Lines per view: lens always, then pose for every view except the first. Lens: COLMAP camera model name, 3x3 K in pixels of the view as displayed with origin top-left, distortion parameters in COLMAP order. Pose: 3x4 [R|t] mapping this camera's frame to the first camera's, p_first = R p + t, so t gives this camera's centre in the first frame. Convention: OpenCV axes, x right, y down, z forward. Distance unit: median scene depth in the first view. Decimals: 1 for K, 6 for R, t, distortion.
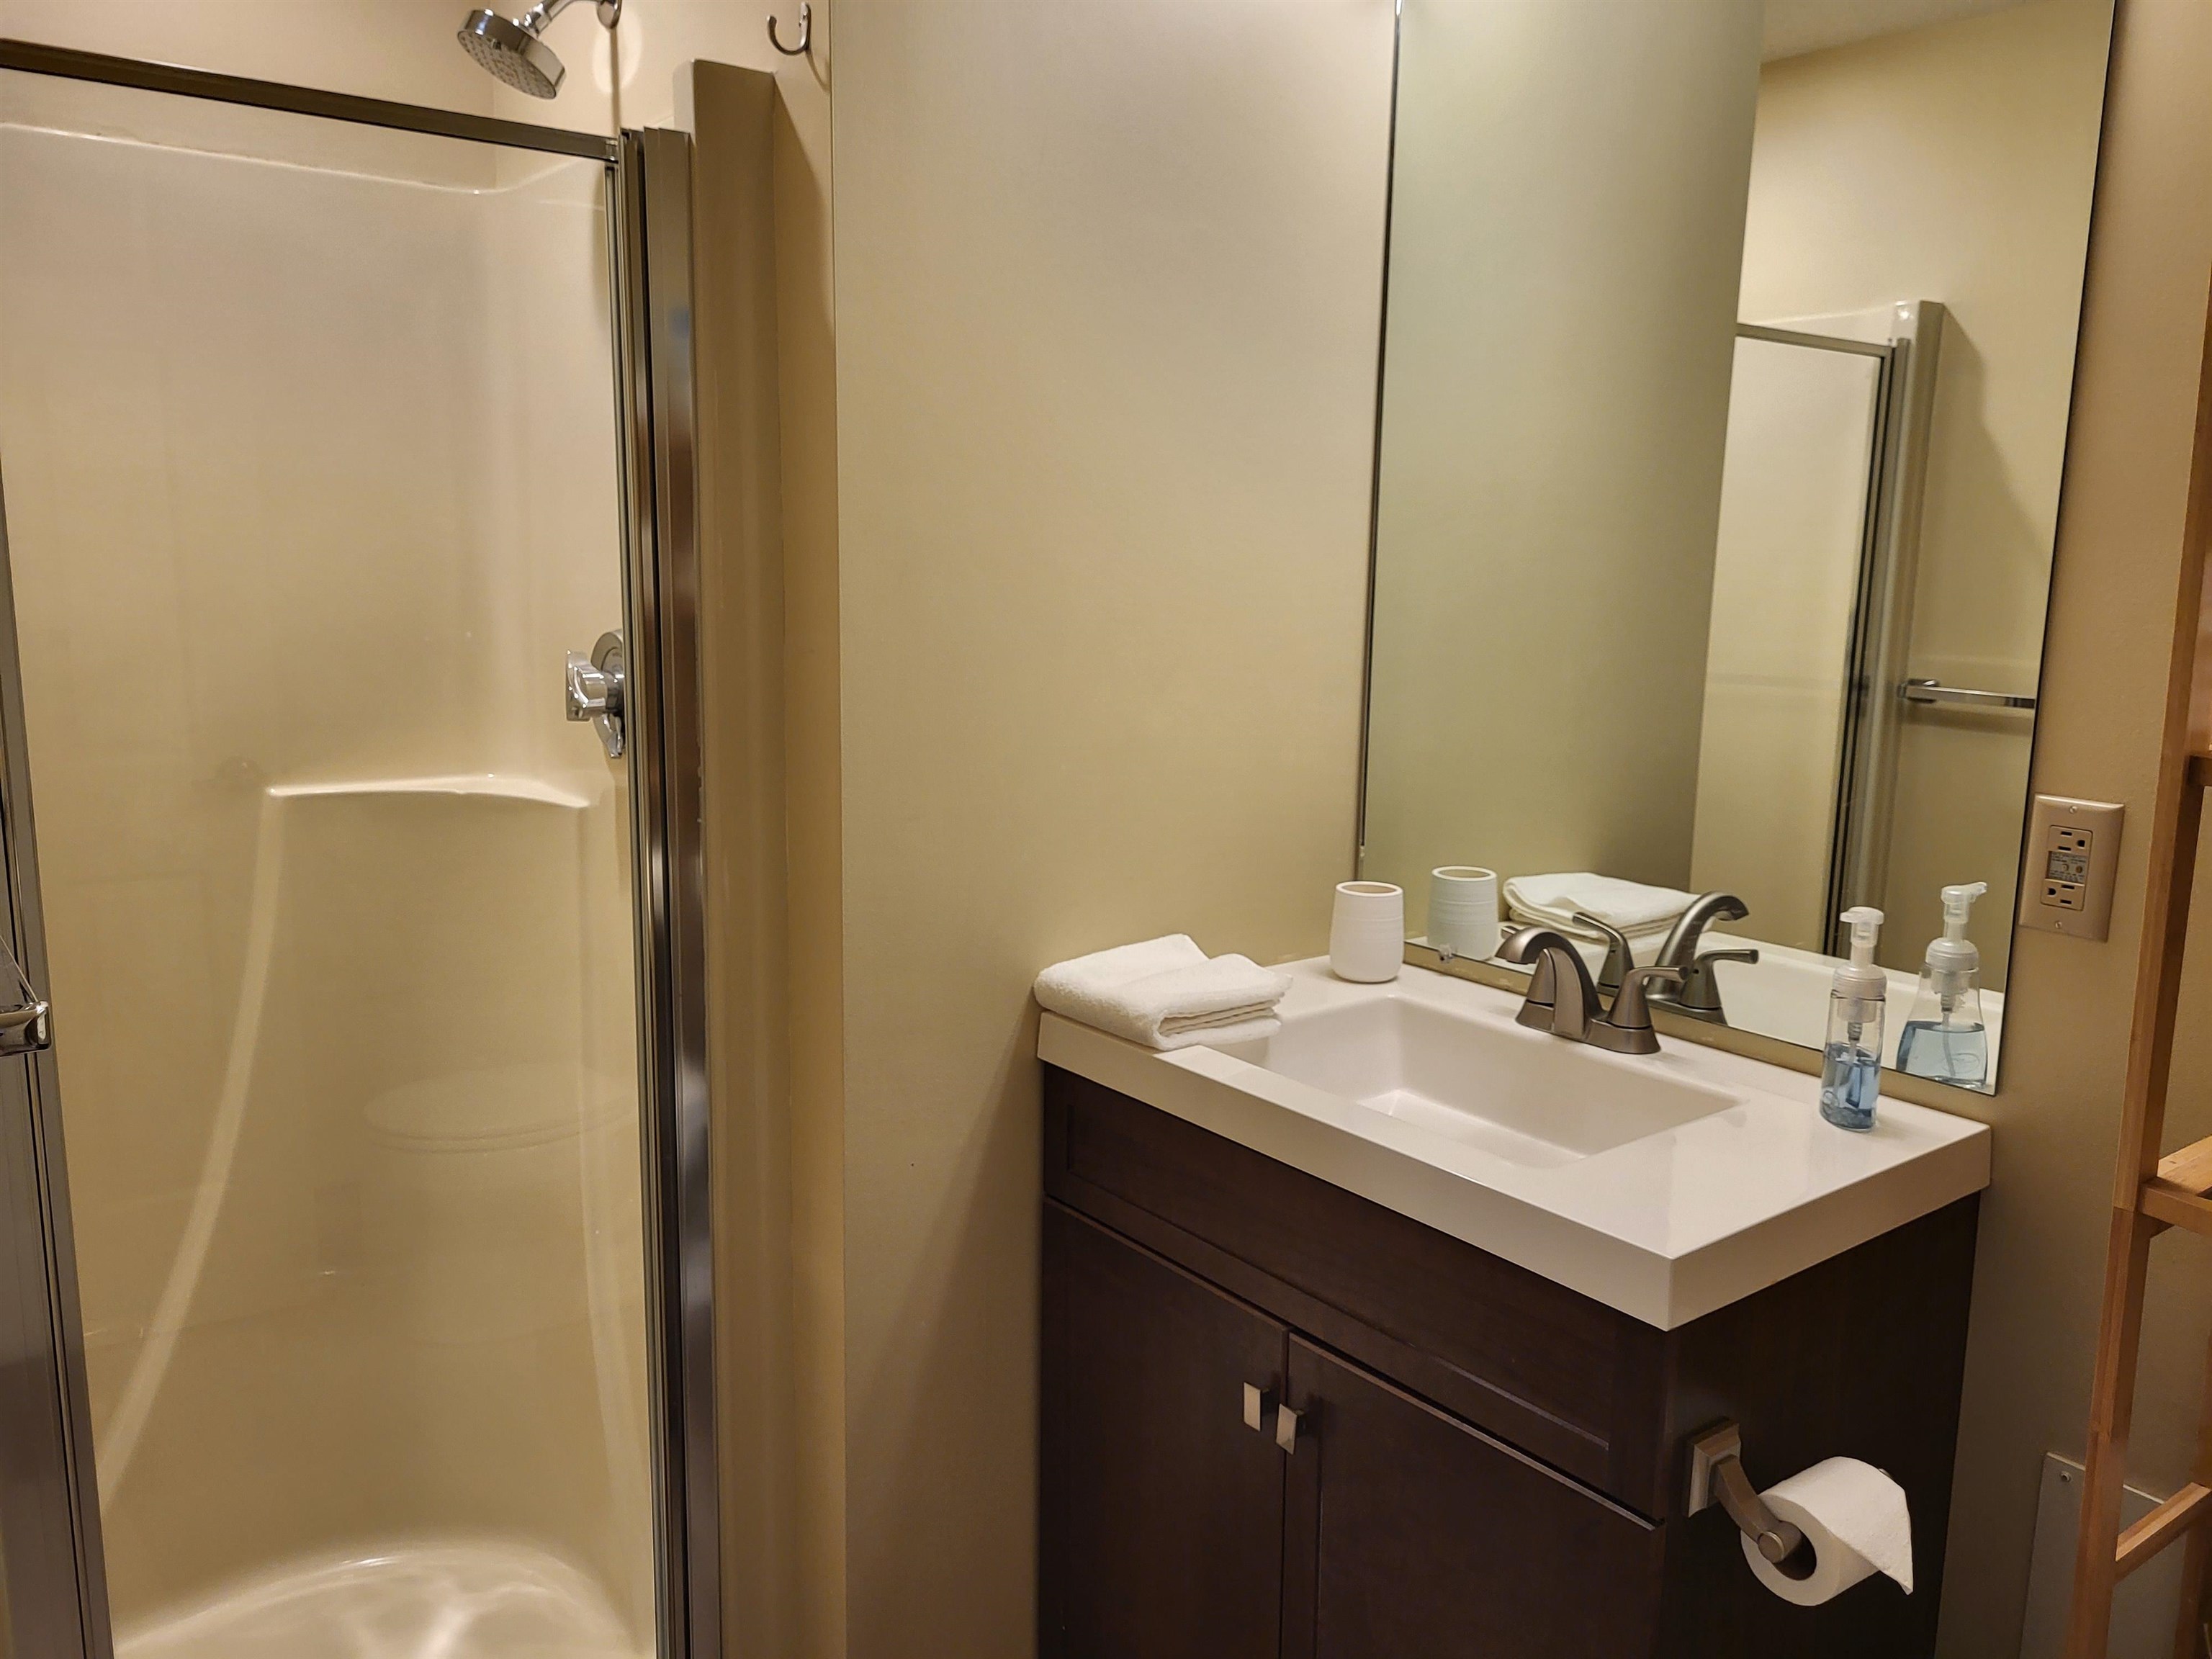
lens RADIAL K [[1693.3, 0, 1129.3], [0, 1693.3, 841.1], [0, 0, 1]] dist [0.046614, -0.045868]
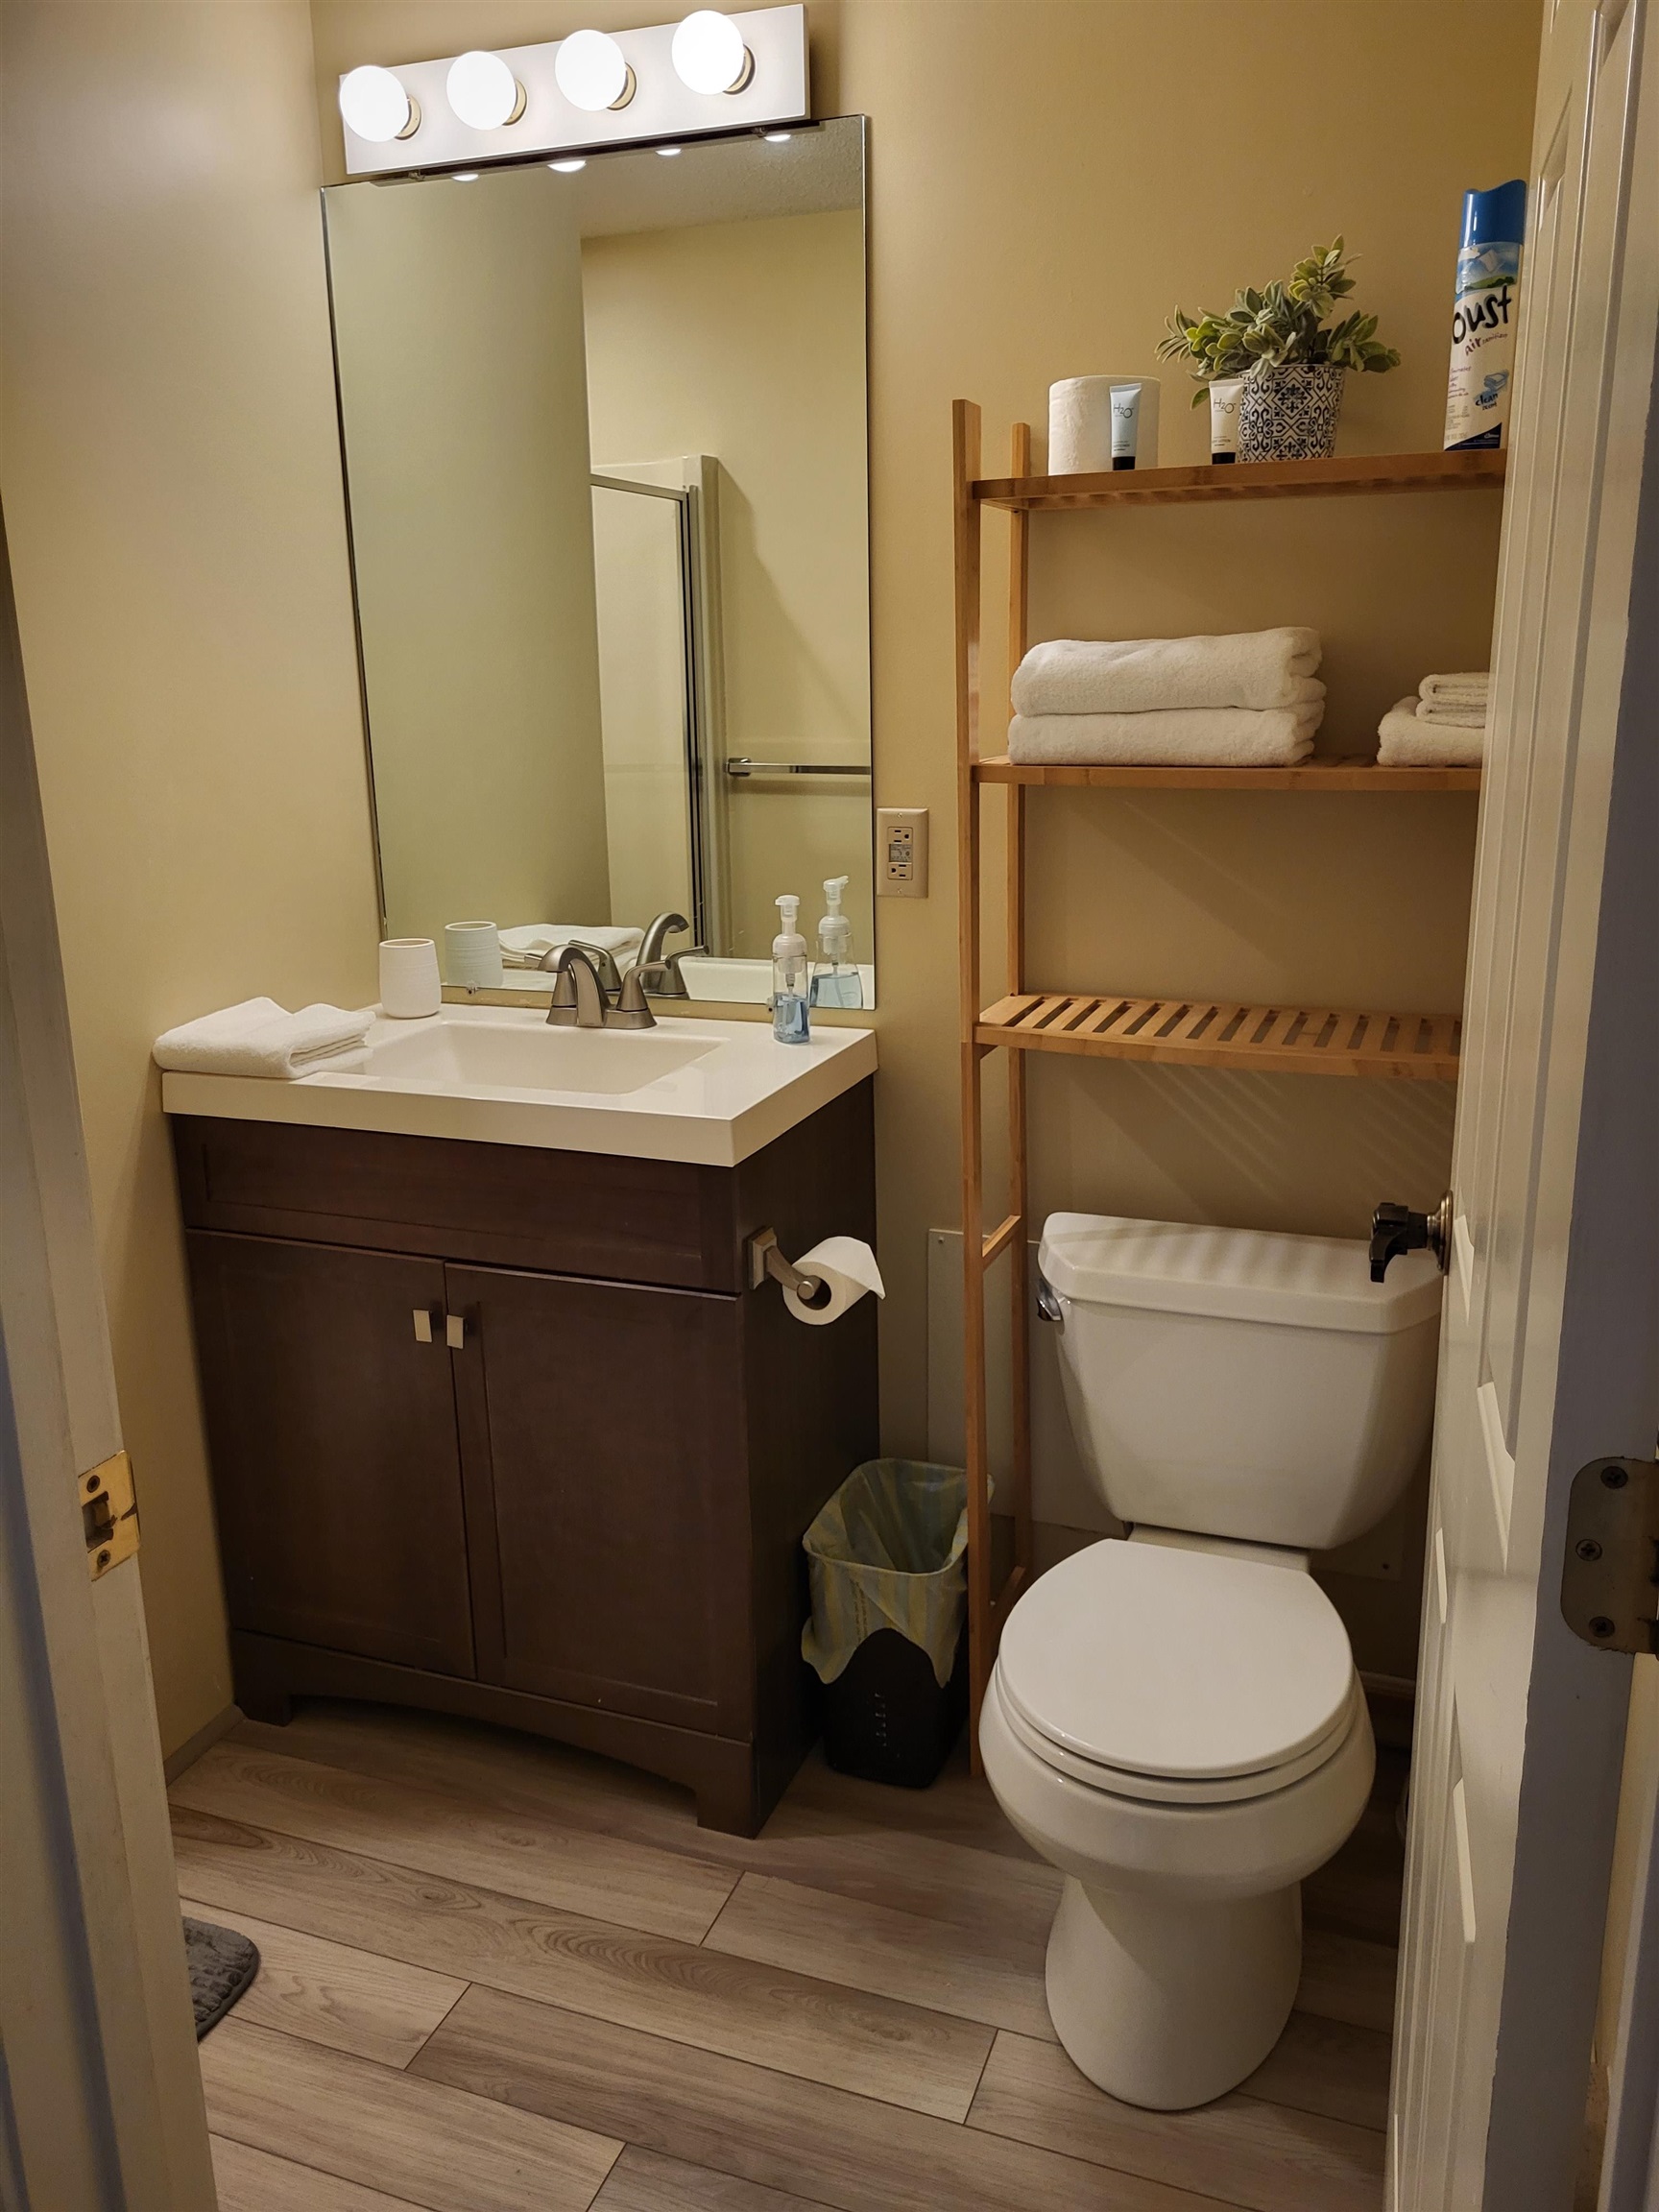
lens RADIAL K [[1693.3, 0, 815.5], [0, 1693.3, 1089.0], [0, 0, 1]] dist [0.046614, -0.045868]
pose [[0.862261, -0.156503, 0.481676, -0.251299], [0.122412, 0.987261, 0.101642, 0.051461], [-0.491448, -0.028679, 0.870435, -0.266390]]
